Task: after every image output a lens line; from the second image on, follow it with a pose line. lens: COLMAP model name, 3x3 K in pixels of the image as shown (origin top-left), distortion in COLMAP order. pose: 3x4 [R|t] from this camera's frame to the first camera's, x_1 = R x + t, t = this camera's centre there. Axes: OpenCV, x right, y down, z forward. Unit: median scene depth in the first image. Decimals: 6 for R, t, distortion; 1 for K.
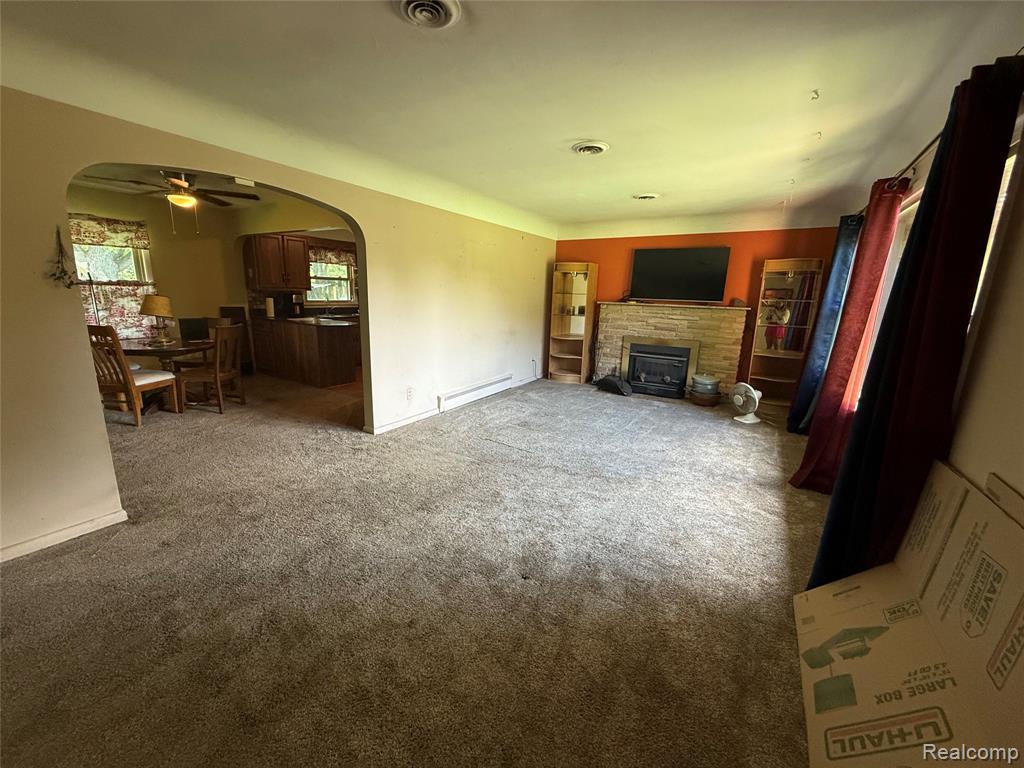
lens RADIAL K [[409.1, 0, 510.0], [0, 409.1, 382.6], [0, 0, 1]] dist [0.000667, -0.000023]
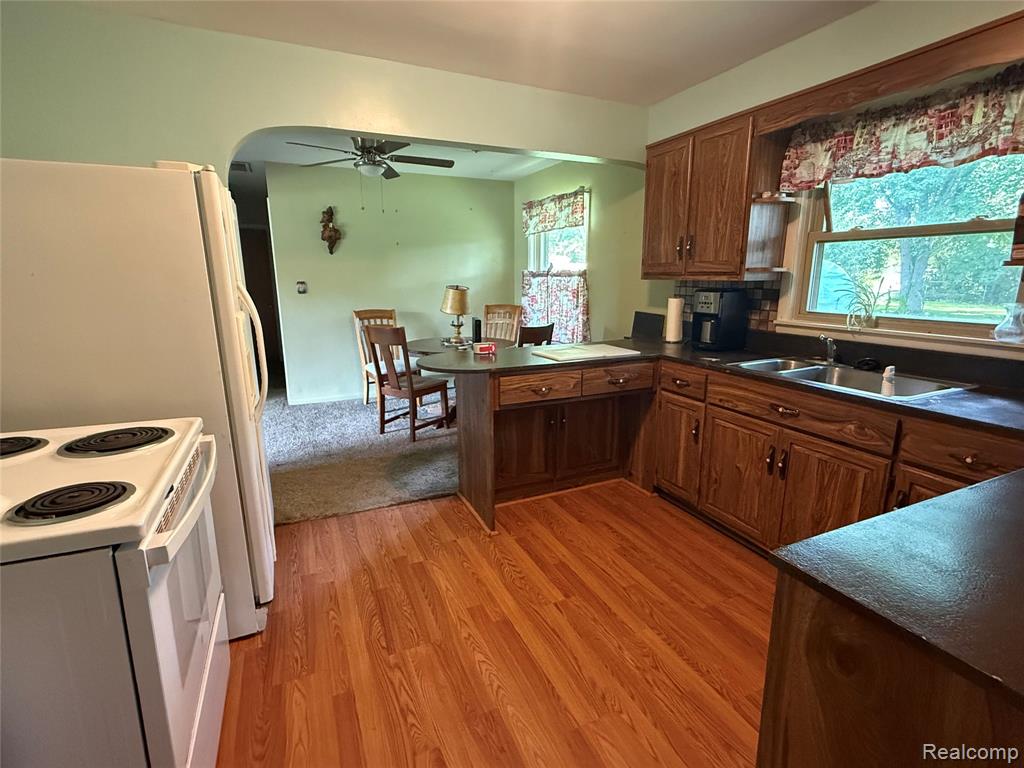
lens RADIAL K [[492.0, 0, 512.2], [0, 492.0, 381.8], [0, 0, 1]] dist [0.001775, -0.000348]
pose [[-0.554088, 0.150738, -0.818697, -0.052880], [-0.191581, 0.933980, 0.301625, -0.258590], [0.810113, 0.323974, -0.488629, 1.191242]]
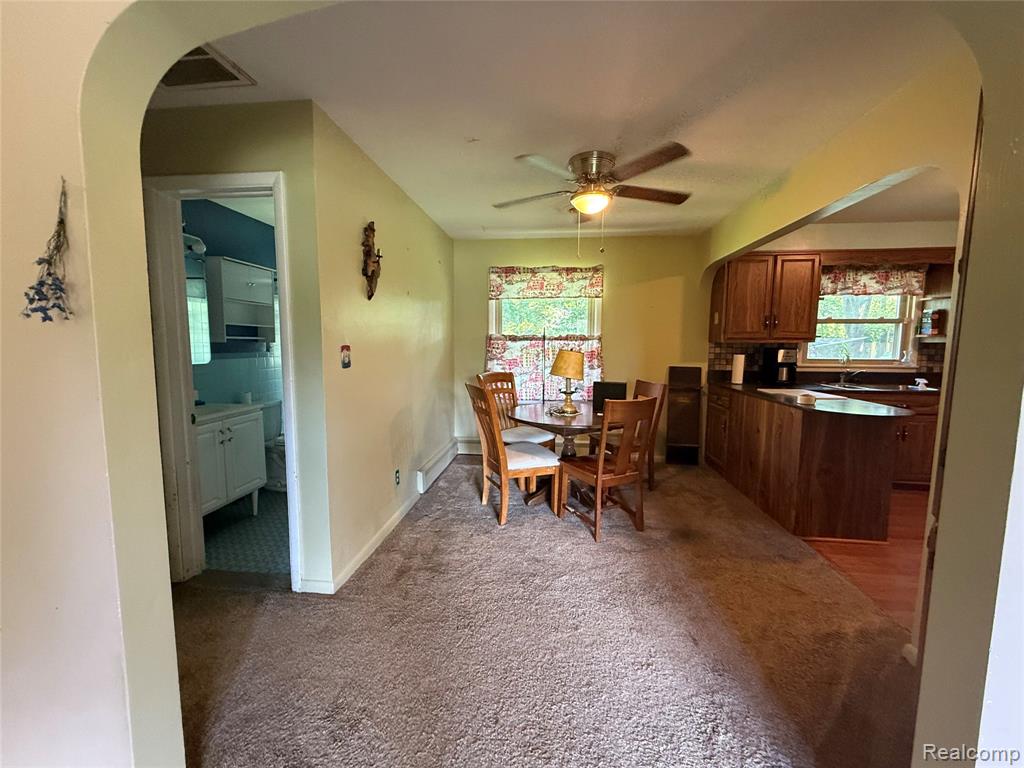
lens RADIAL K [[409.1, 0, 510.1], [0, 409.1, 382.5], [0, 0, 1]] dist [0.000667, -0.000023]
pose [[0.433381, 0.060999, -0.899144, -0.166525], [-0.185351, 0.982410, -0.022690, -0.085156], [0.881945, 0.176491, 0.437064, 0.421096]]
